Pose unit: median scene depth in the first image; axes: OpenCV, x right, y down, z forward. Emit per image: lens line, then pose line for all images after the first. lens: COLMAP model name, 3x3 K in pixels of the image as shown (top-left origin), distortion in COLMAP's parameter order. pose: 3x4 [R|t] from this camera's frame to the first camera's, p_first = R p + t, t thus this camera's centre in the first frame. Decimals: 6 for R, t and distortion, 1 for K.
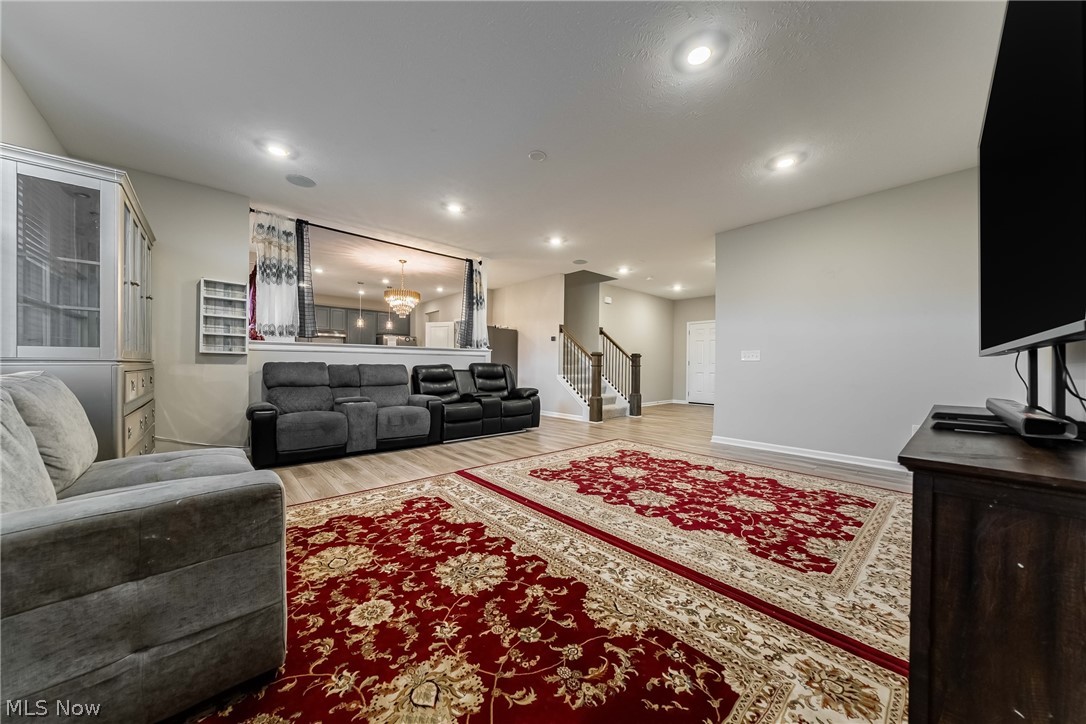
lens RADIAL K [[372.7, 0, 547.2], [0, 372.7, 365.6], [0, 0, 1]] dist [-0.005156, -0.000232]
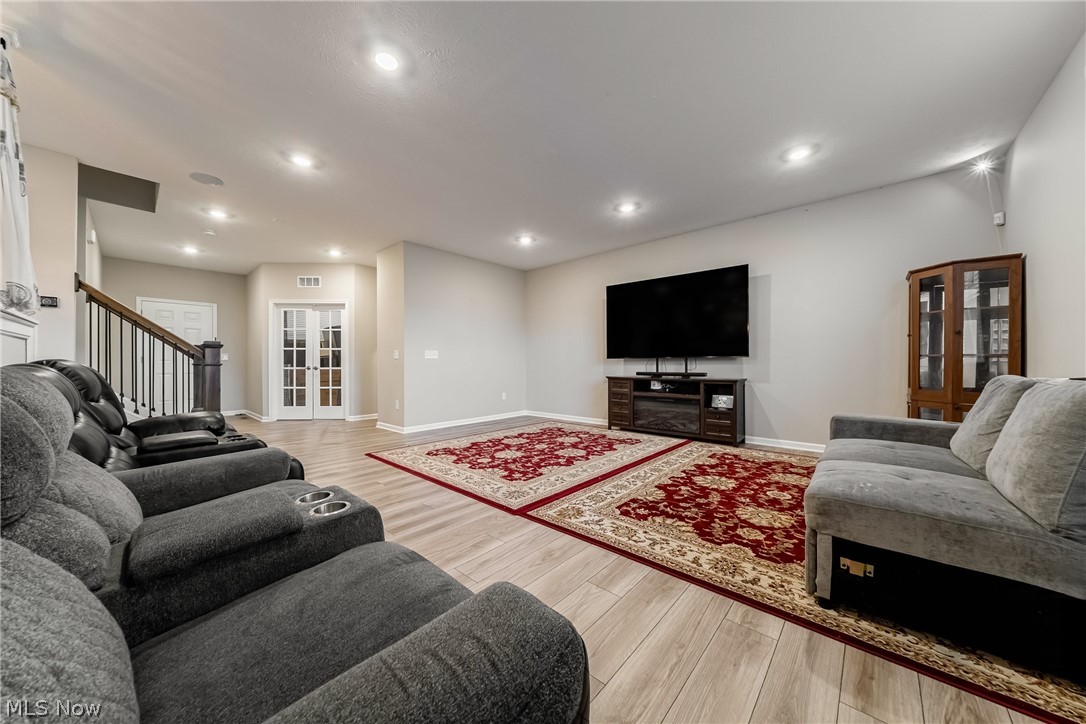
lens RADIAL K [[372.7, 0, 546.3], [0, 372.7, 360.9], [0, 0, 1]] dist [-0.005156, -0.000232]
pose [[-0.106588, -0.002046, 0.994301, -1.362724], [0.003955, 0.999989, 0.002482, -0.010990], [-0.994295, 0.004197, -0.106578, 1.458237]]
